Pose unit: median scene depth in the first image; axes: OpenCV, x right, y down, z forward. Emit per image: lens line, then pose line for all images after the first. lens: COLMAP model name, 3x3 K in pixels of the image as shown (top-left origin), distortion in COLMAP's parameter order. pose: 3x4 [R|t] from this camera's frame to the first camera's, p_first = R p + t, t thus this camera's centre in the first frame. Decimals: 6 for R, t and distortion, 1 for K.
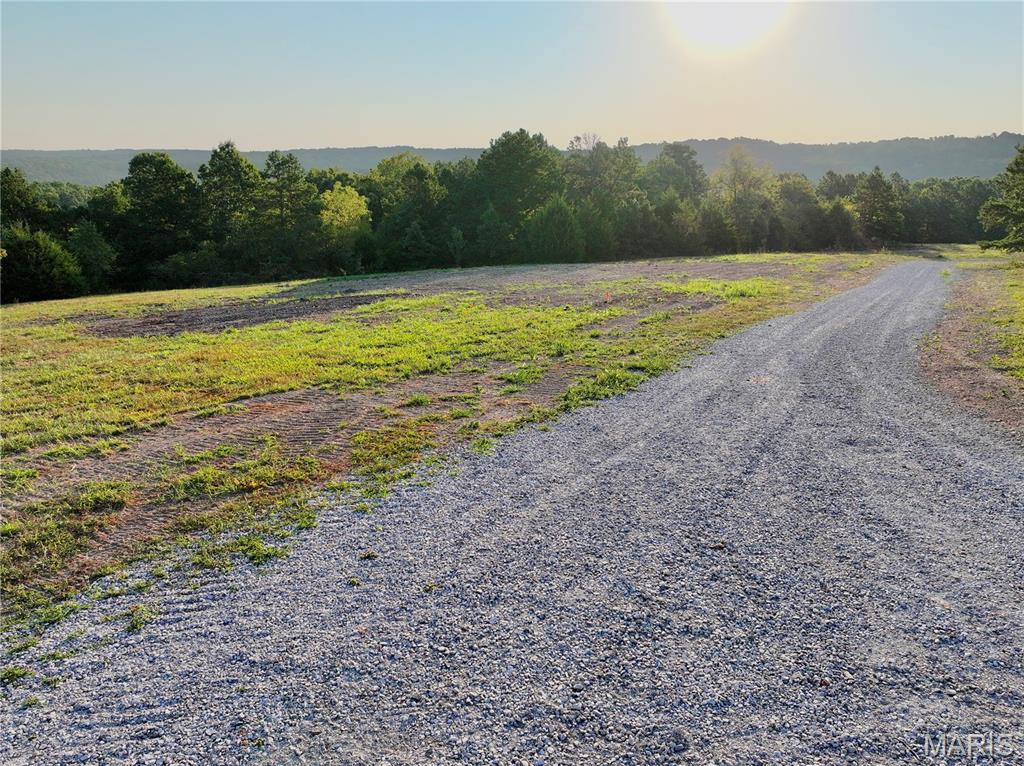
lens RADIAL K [[834.0, 0, 512.8], [0, 834.0, 384.3], [0, 0, 1]] dist [0.007851, -0.005228]
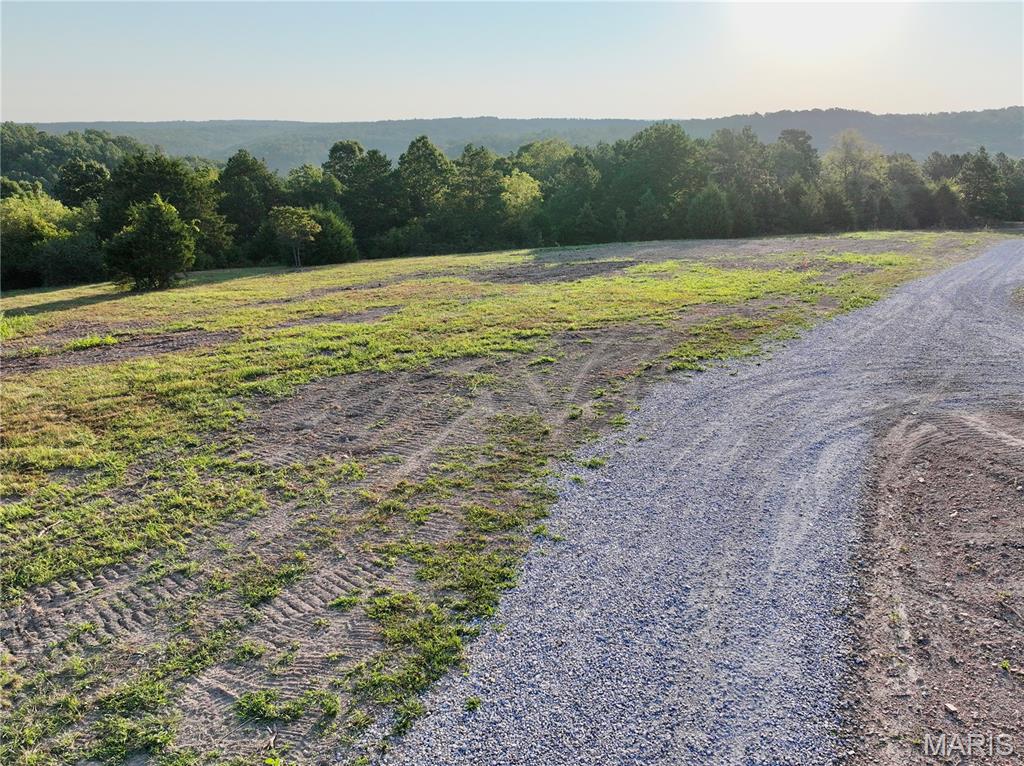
lens RADIAL K [[834.0, 0, 510.0], [0, 834.0, 384.5], [0, 0, 1]] dist [0.007851, -0.005228]
pose [[0.995534, 0.026023, -0.090744, -0.100246], [-0.022921, 0.999122, 0.035060, 0.027313], [0.091577, -0.032823, 0.995257, -0.212184]]
